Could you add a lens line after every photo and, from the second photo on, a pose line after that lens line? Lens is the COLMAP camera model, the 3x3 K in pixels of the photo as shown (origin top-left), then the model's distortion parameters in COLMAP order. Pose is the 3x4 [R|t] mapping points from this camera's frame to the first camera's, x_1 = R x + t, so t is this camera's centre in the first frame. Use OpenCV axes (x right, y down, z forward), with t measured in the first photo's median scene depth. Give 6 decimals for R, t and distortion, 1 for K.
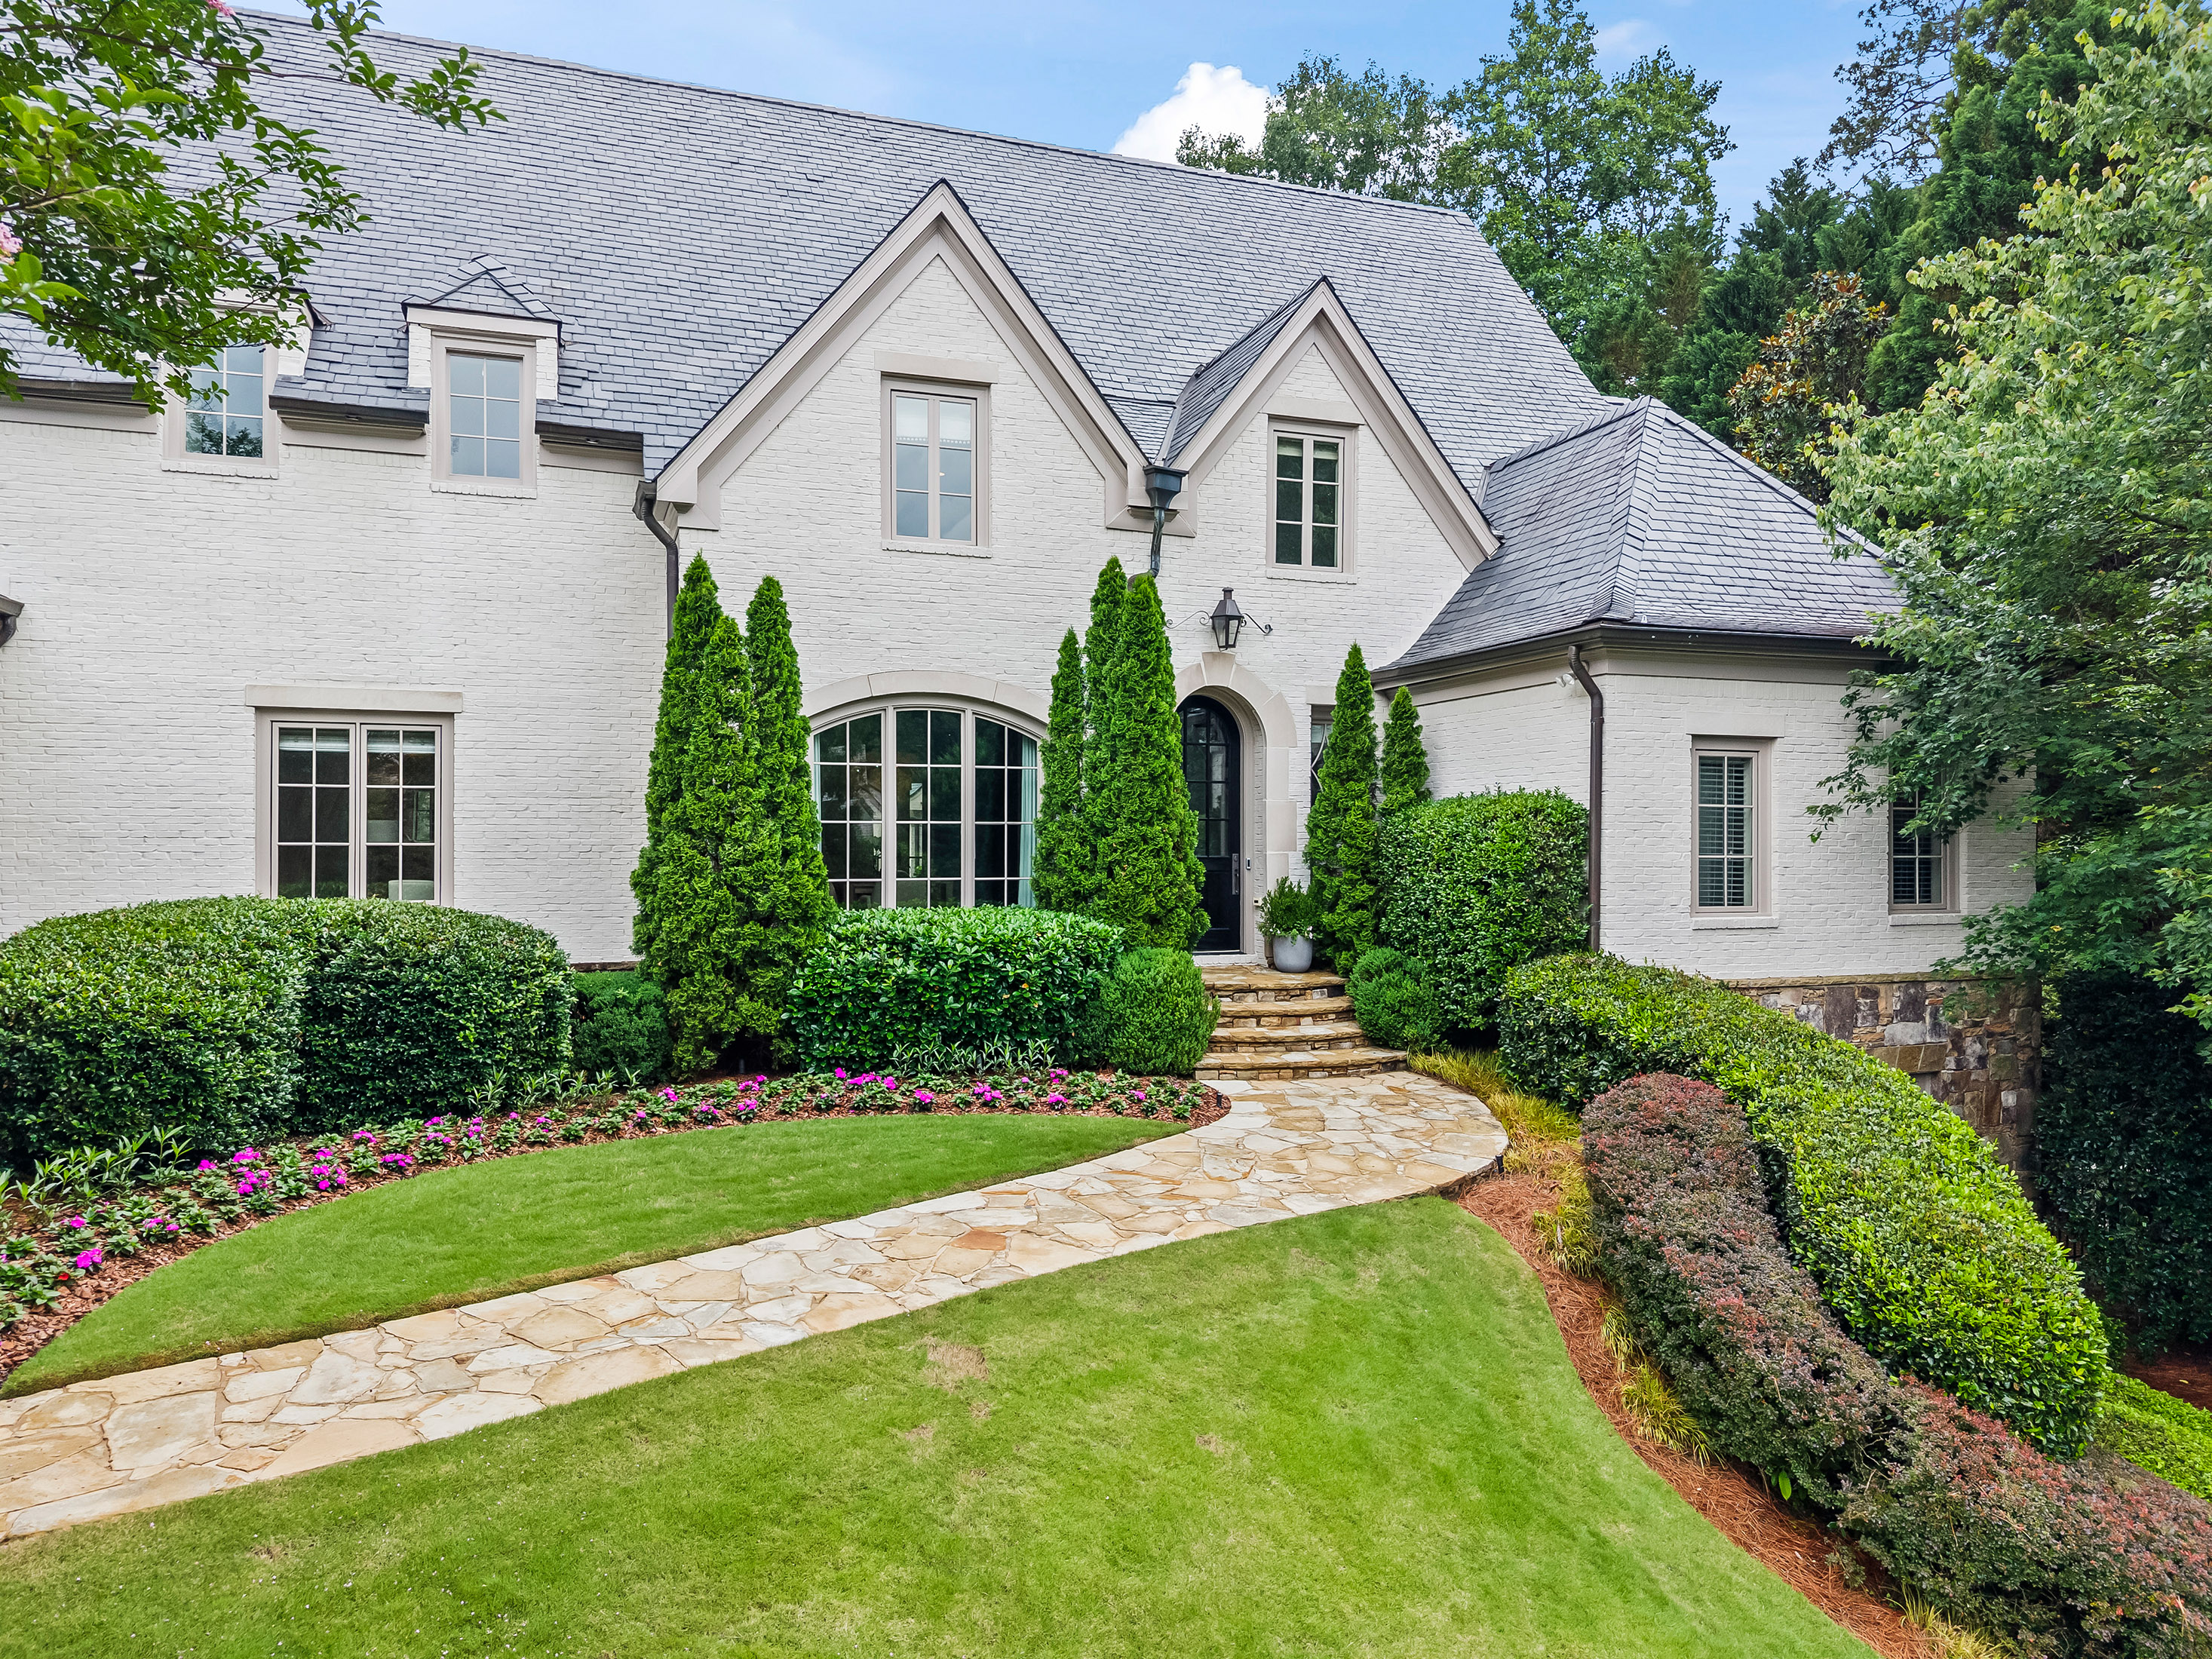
lens RADIAL K [[1466.7, 0, 1106.0], [0, 1466.7, 829.5], [0, 0, 1]] dist [0.035894, -0.055132]
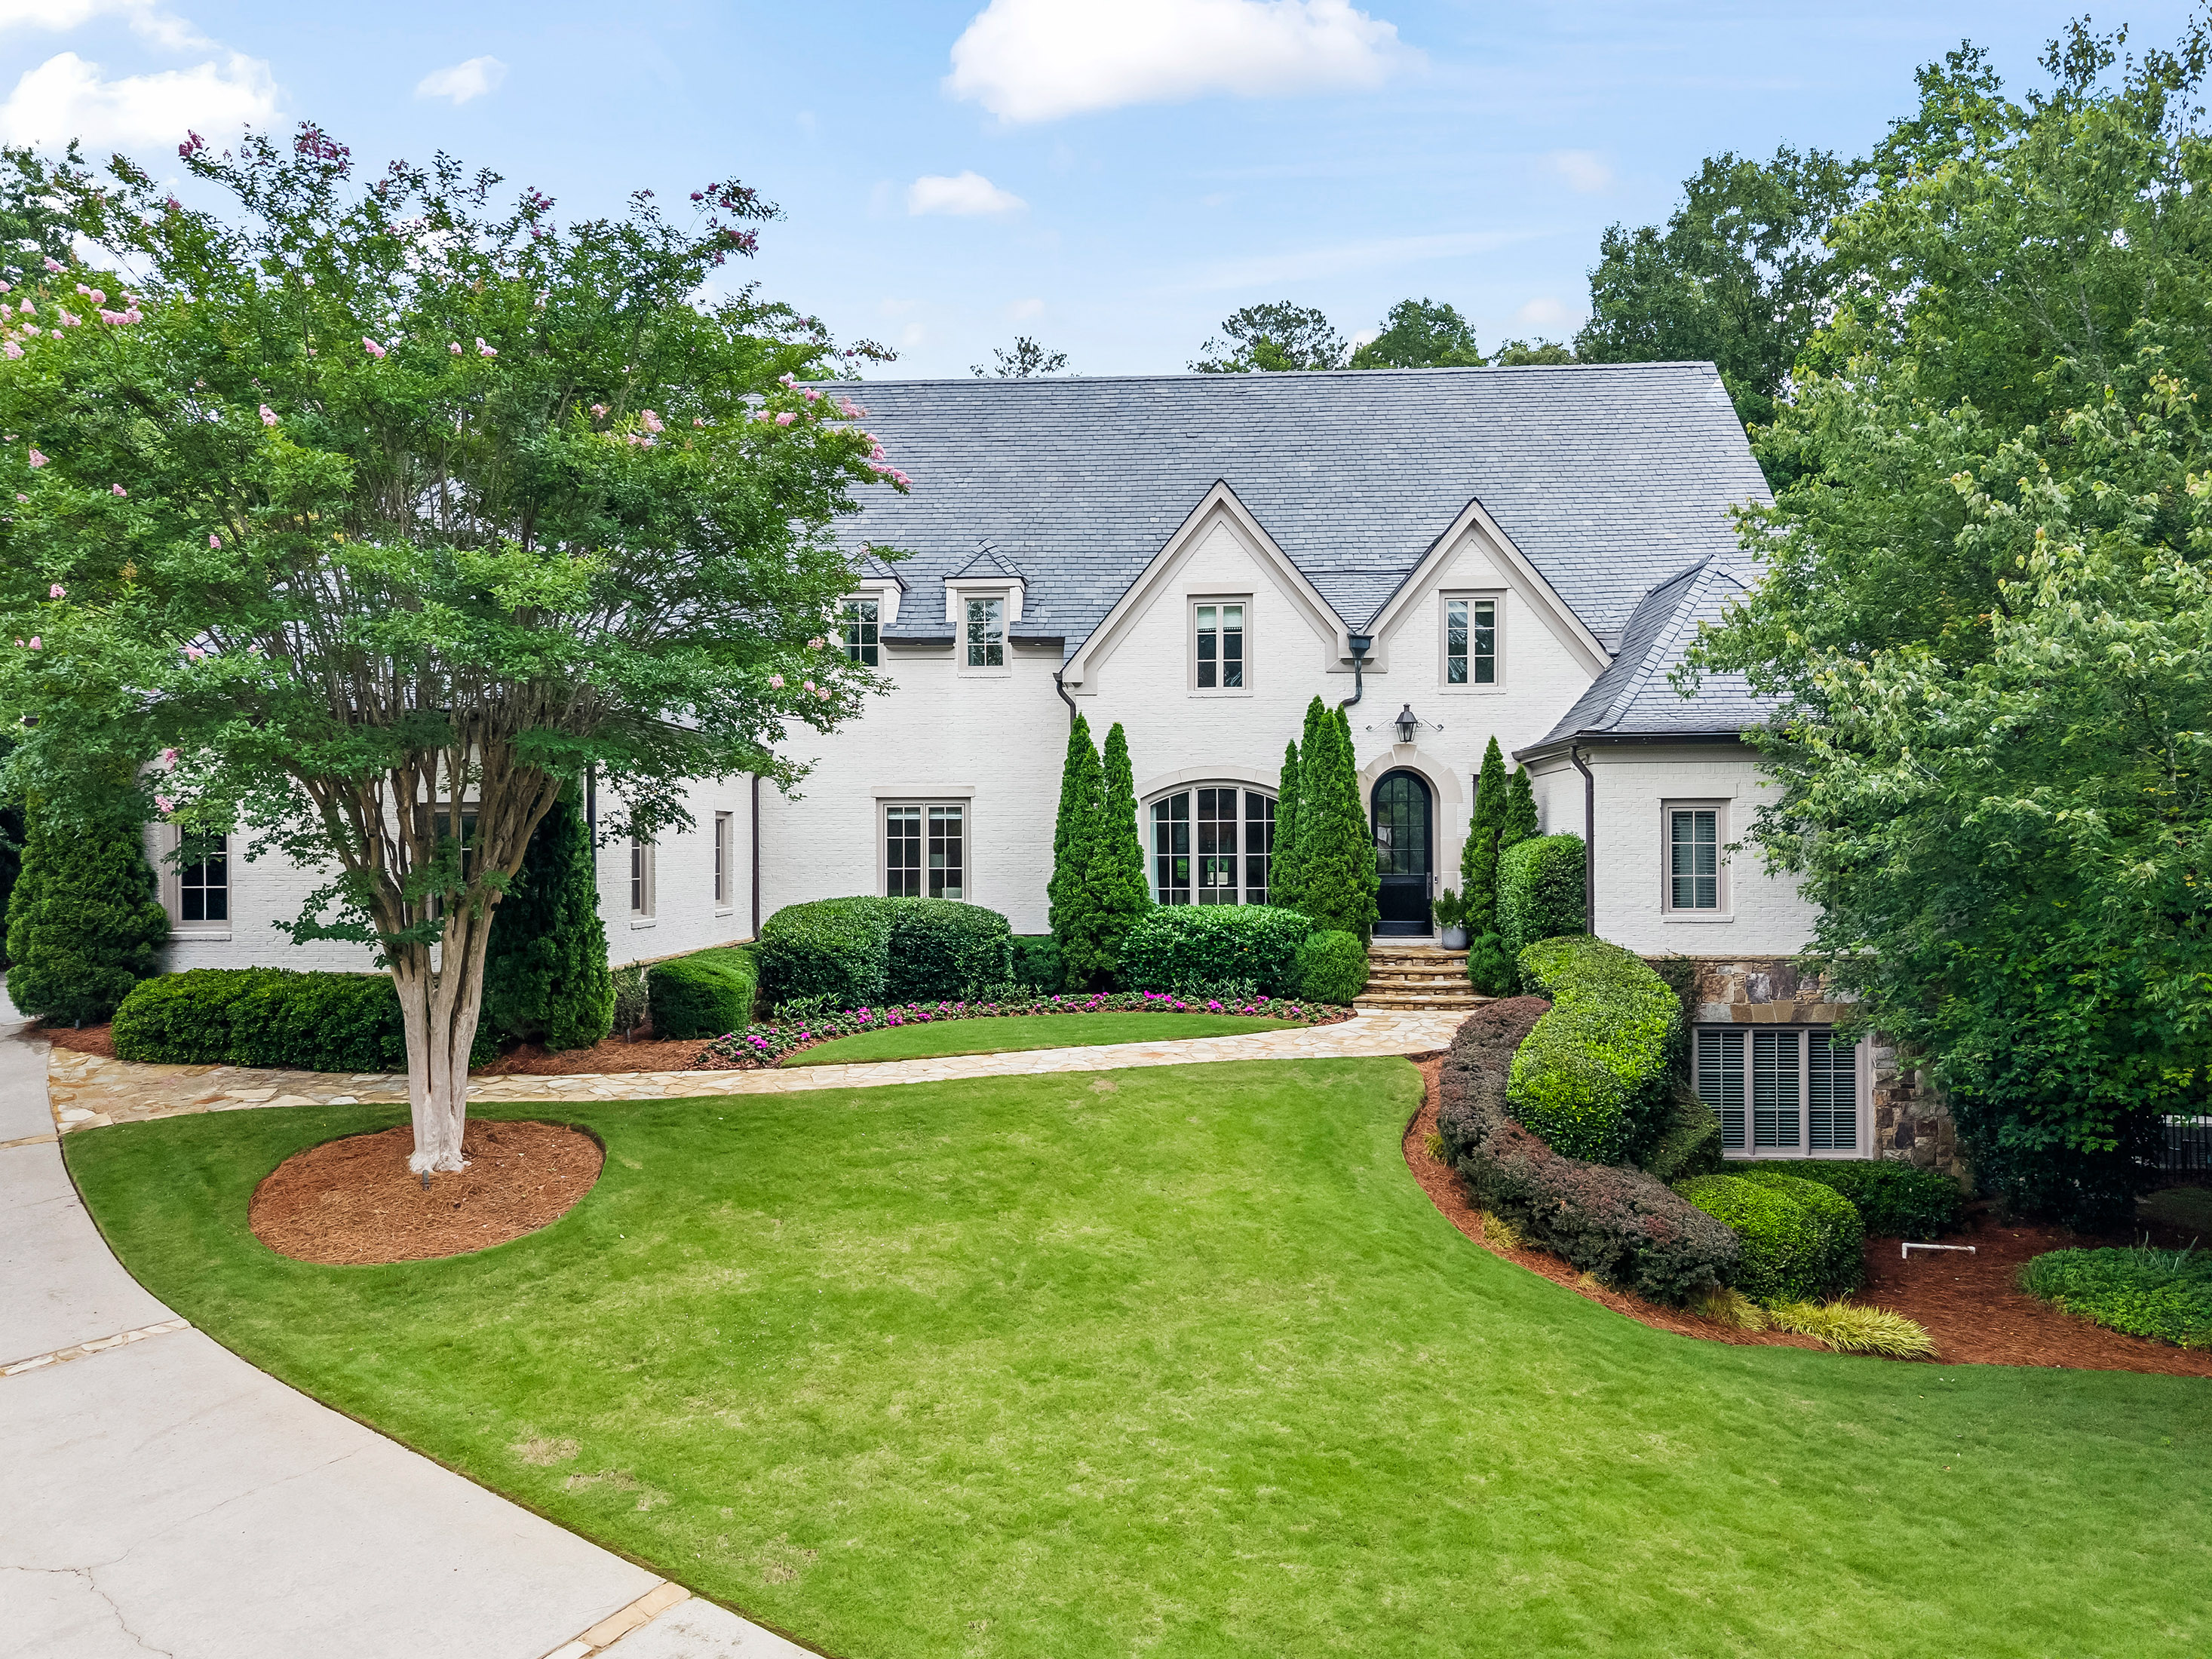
lens RADIAL K [[1466.7, 0, 1106.0], [0, 1466.7, 829.5], [0, 0, 1]] dist [0.035894, -0.055132]
pose [[0.921476, -0.011861, -0.388254, 0.447031], [0.010249, 0.999928, -0.006222, -0.026697], [0.388300, 0.001754, 0.921531, -0.654210]]
